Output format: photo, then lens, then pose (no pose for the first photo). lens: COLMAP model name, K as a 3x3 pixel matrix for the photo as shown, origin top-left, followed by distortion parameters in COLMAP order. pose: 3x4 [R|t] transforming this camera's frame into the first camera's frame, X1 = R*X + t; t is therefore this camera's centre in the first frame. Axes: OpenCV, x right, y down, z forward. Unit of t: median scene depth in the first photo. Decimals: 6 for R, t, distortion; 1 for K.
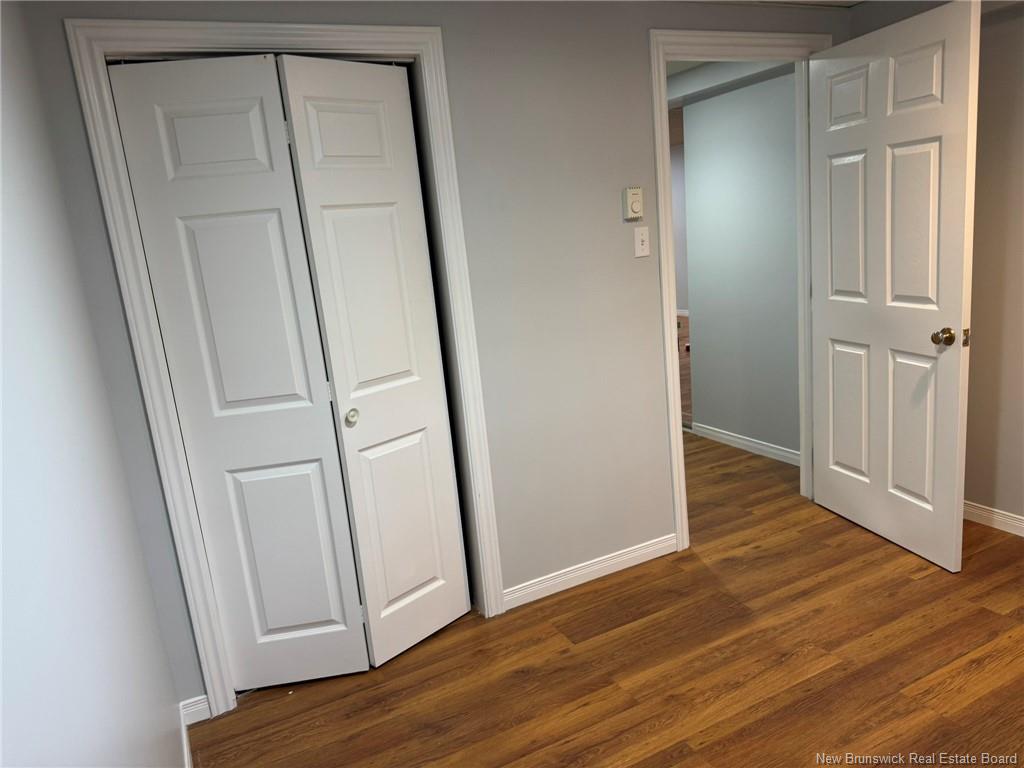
lens RADIAL K [[728.0, 0, 510.1], [0, 728.0, 382.8], [0, 0, 1]] dist [0.008226, -0.012228]
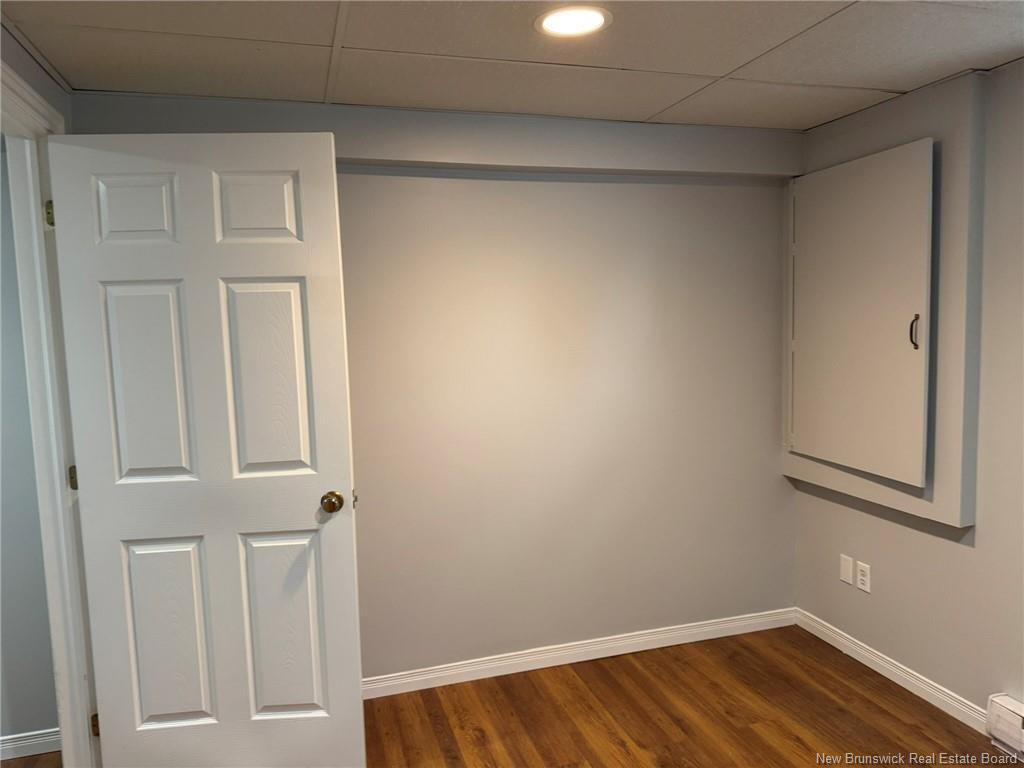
lens RADIAL K [[728.0, 0, 511.6], [0, 728.0, 383.6], [0, 0, 1]] dist [0.008226, -0.012228]
pose [[0.178229, 0.006638, 0.983967, -0.210121], [0.221953, 0.973935, -0.046773, -0.112046], [-0.958630, 0.226730, 0.172110, 0.610366]]
